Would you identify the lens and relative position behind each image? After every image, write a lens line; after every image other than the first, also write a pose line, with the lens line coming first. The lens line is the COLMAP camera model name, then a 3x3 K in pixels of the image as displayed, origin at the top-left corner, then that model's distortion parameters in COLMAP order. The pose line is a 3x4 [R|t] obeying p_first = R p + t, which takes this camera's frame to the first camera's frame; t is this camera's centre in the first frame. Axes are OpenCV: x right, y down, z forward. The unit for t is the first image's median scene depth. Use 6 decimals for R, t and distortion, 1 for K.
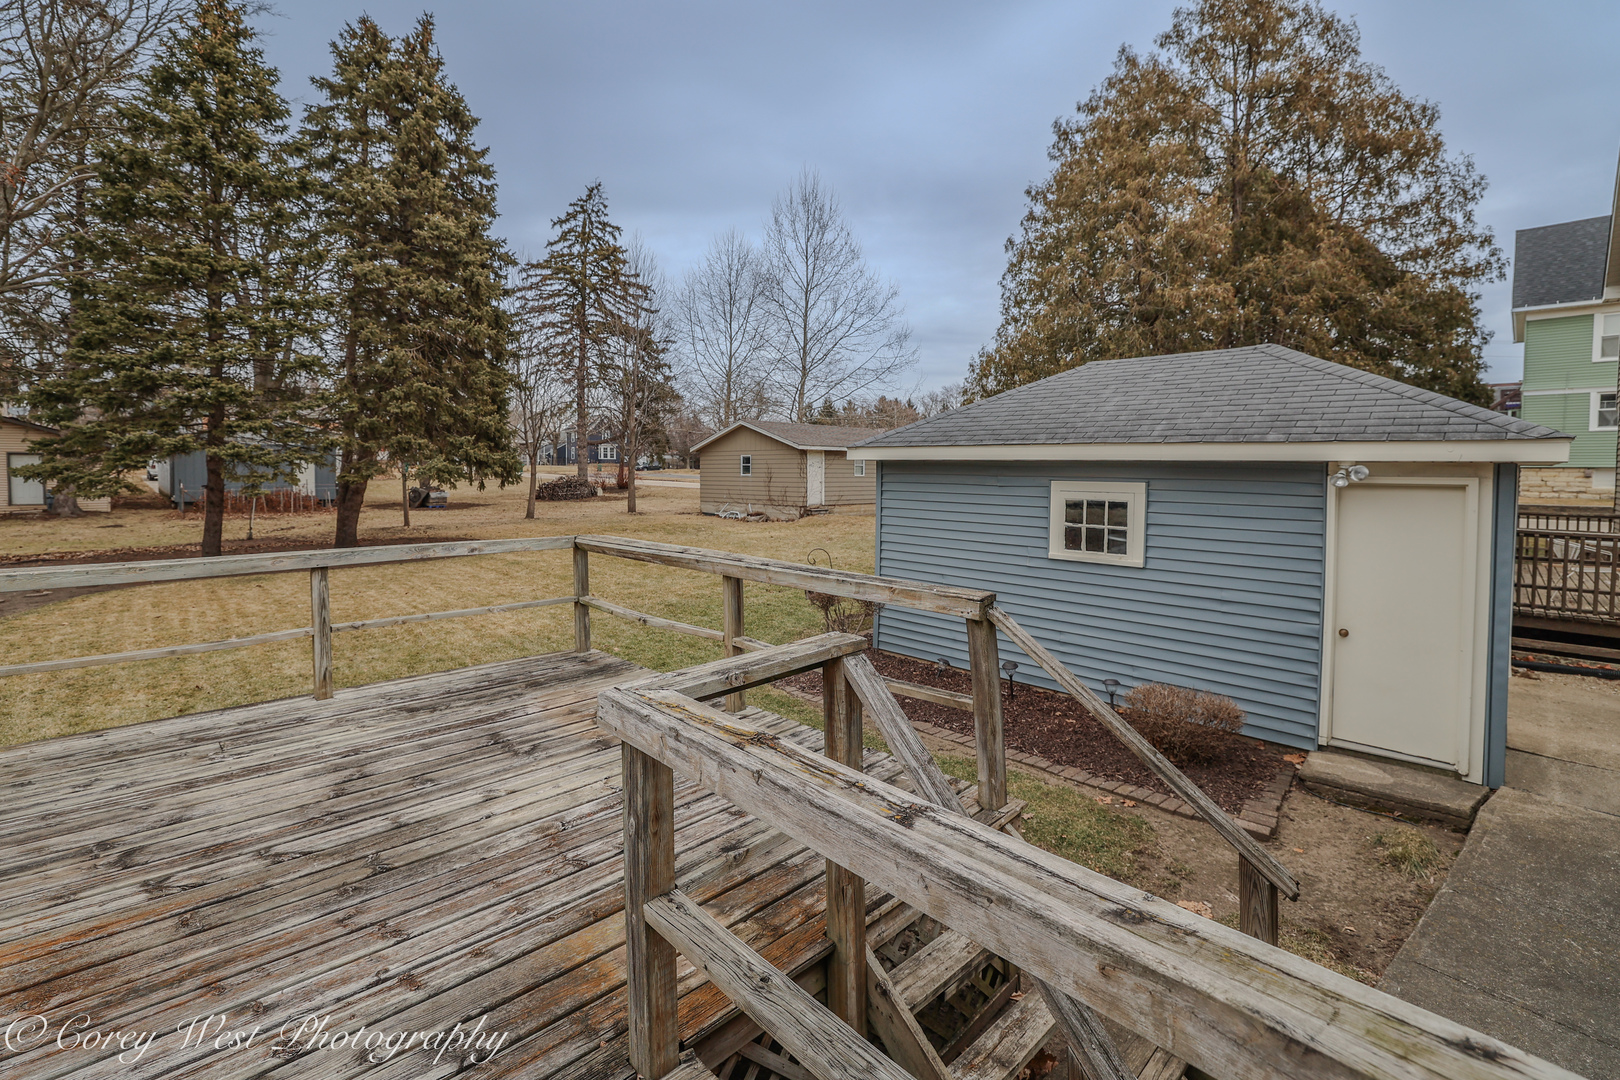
lens RADIAL K [[711.9, 0, 810.0], [0, 711.9, 540.0], [0, 0, 1]] dist [-0.003075, 0.015661]
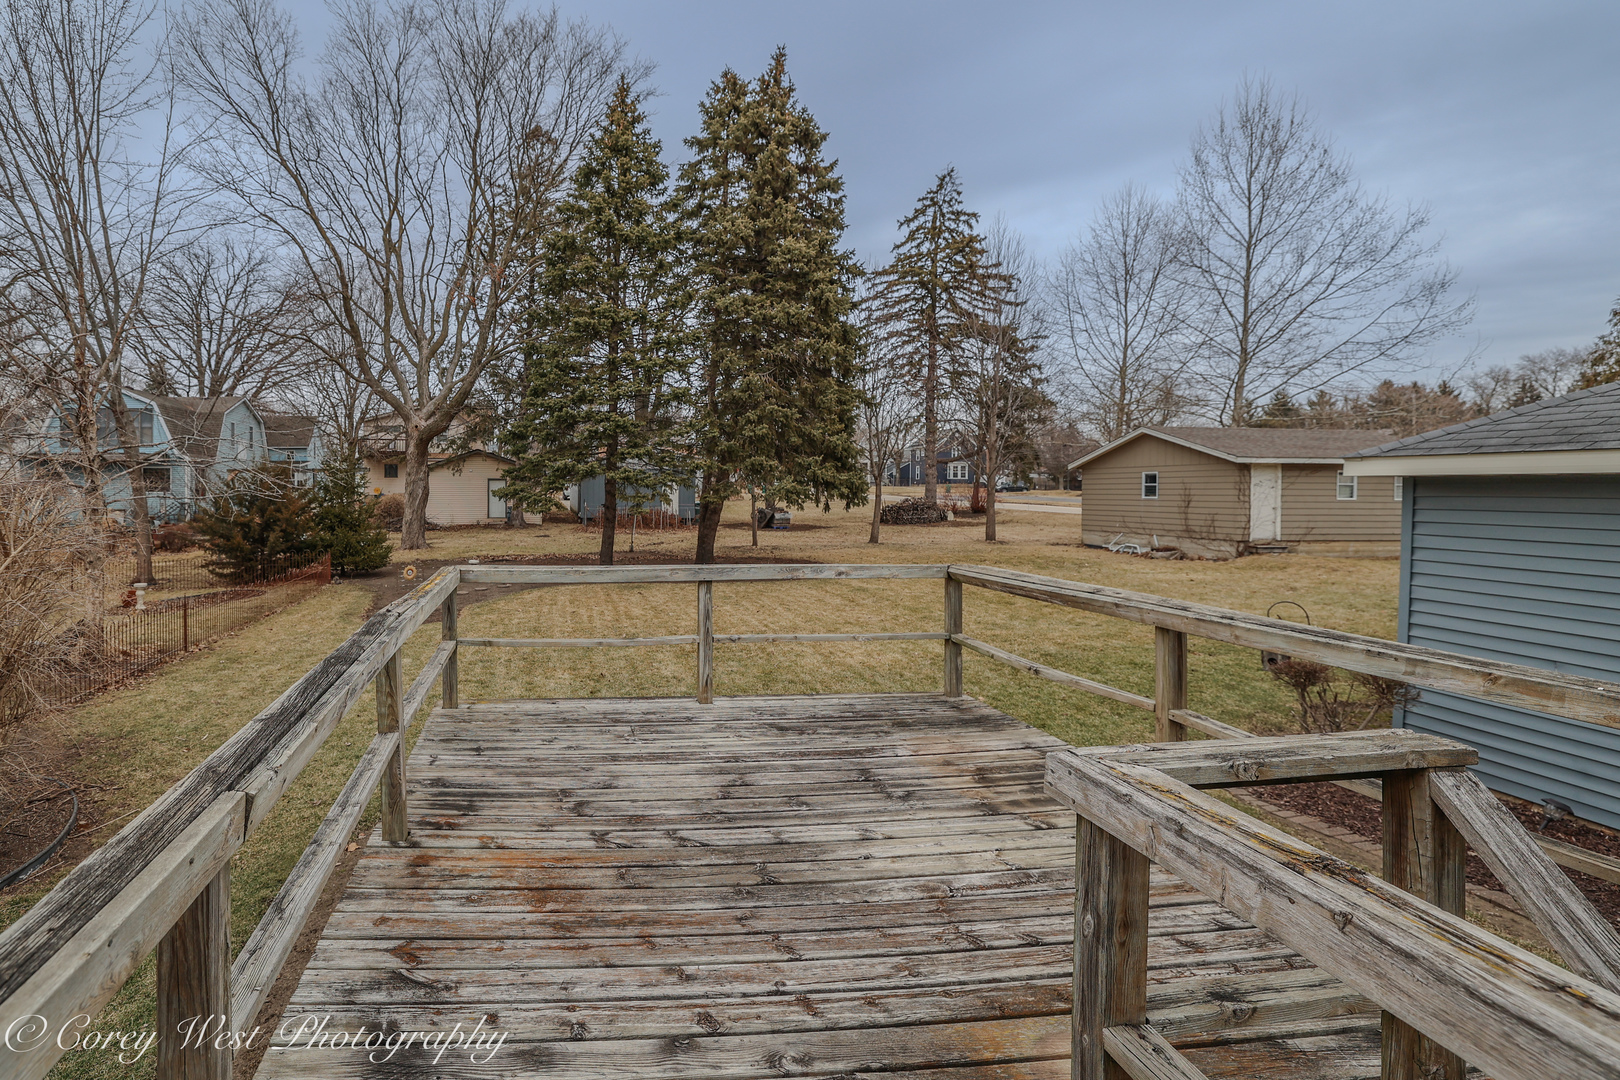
lens RADIAL K [[840.8, 0, 808.7], [0, 840.8, 553.9], [0, 0, 1]] dist [-0.000267, 0.025194]
pose [[0.806444, 0.045759, -0.589538, 0.175151], [-0.058699, 0.998272, -0.002812, -0.007363], [0.588390, 0.036874, 0.807736, 0.057111]]
